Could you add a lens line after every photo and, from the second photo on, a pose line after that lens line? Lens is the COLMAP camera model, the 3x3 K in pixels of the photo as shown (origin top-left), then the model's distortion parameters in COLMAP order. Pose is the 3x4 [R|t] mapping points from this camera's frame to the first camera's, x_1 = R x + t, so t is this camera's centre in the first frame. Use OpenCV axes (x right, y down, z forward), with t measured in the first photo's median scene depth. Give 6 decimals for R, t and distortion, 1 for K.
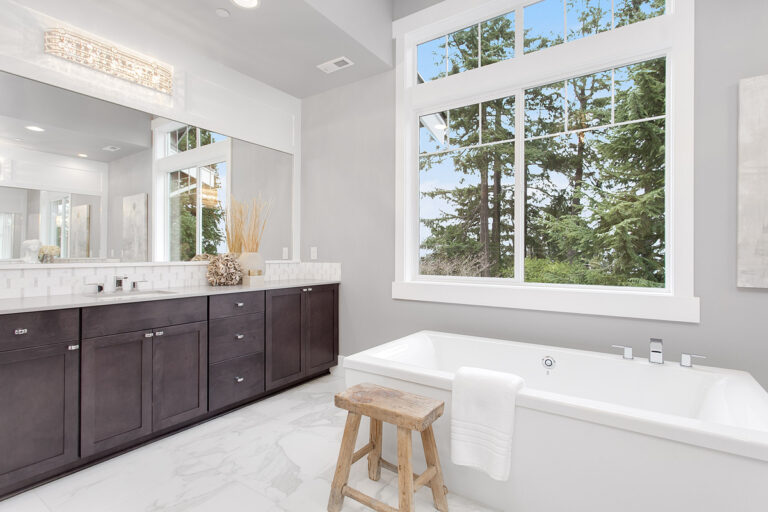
lens RADIAL K [[373.7, 0, 386.2], [0, 373.7, 252.3], [0, 0, 1]] dist [-0.001229, 0.000531]
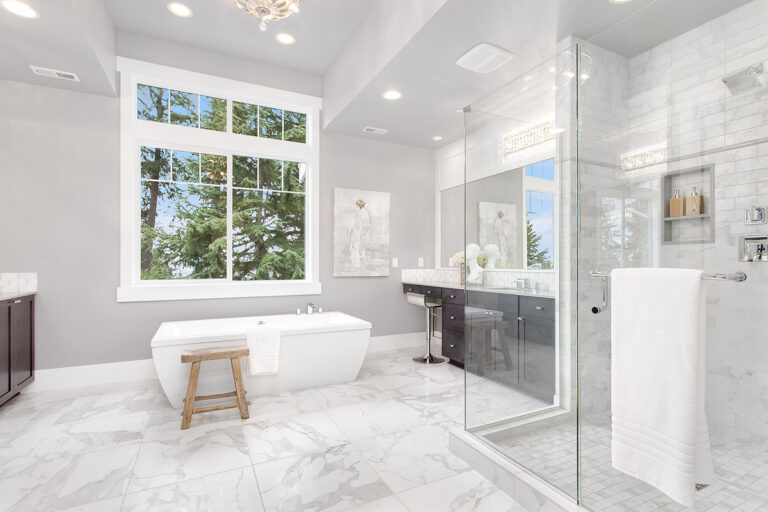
lens RADIAL K [[373.7, 0, 384.2], [0, 373.7, 259.4], [0, 0, 1]] dist [-0.001229, 0.000531]
pose [[0.492354, 0.004728, 0.870382, -0.738872], [-0.004168, 0.999987, -0.003075, -0.007322], [-0.870385, -0.002113, 0.492367, -0.329299]]
